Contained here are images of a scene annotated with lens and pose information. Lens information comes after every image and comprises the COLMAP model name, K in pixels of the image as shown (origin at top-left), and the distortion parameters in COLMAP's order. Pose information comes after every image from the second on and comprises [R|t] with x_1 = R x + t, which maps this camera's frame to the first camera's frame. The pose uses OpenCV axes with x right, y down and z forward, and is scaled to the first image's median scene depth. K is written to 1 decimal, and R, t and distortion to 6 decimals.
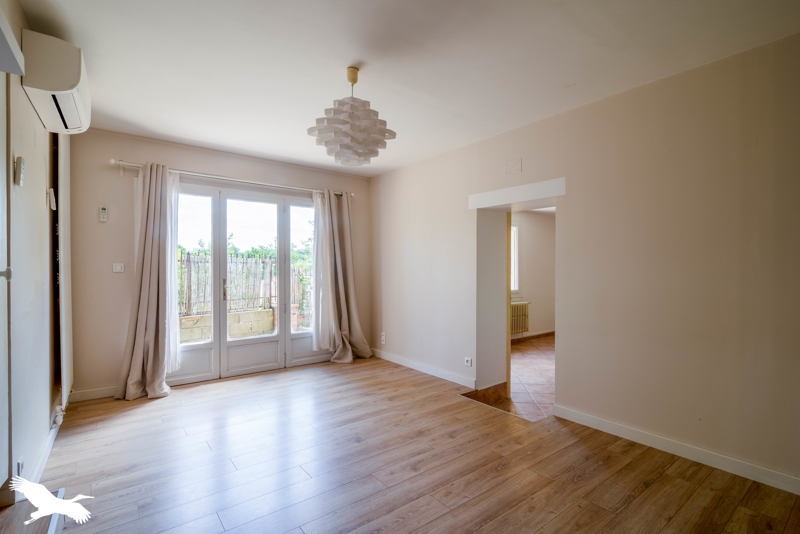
lens RADIAL K [[363.2, 0, 400.2], [0, 363.2, 271.0], [0, 0, 1]] dist [-0.001124, -0.000028]
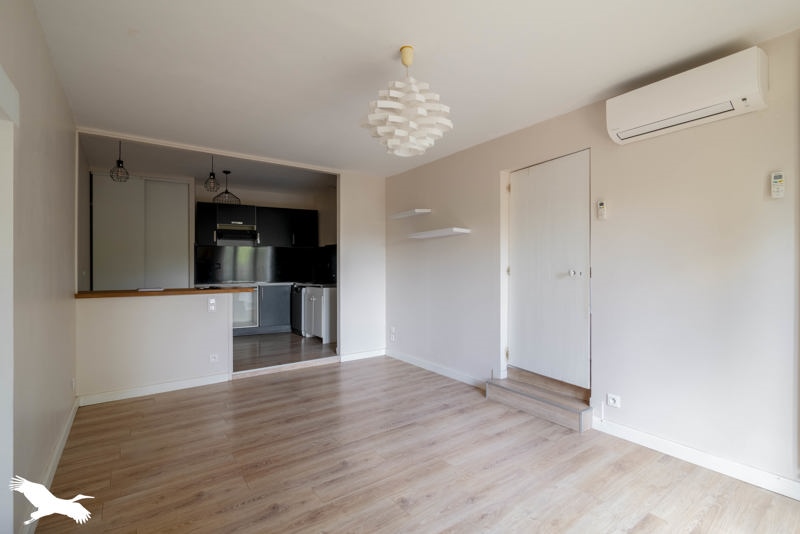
lens RADIAL K [[363.2, 0, 400.3], [0, 363.2, 269.2], [0, 0, 1]] dist [-0.001124, -0.000028]
pose [[-0.999603, -0.005519, 0.027622, -0.143132], [-0.005800, 0.999932, -0.010109, -0.009714], [-0.027564, -0.010266, -0.999567, 1.979762]]
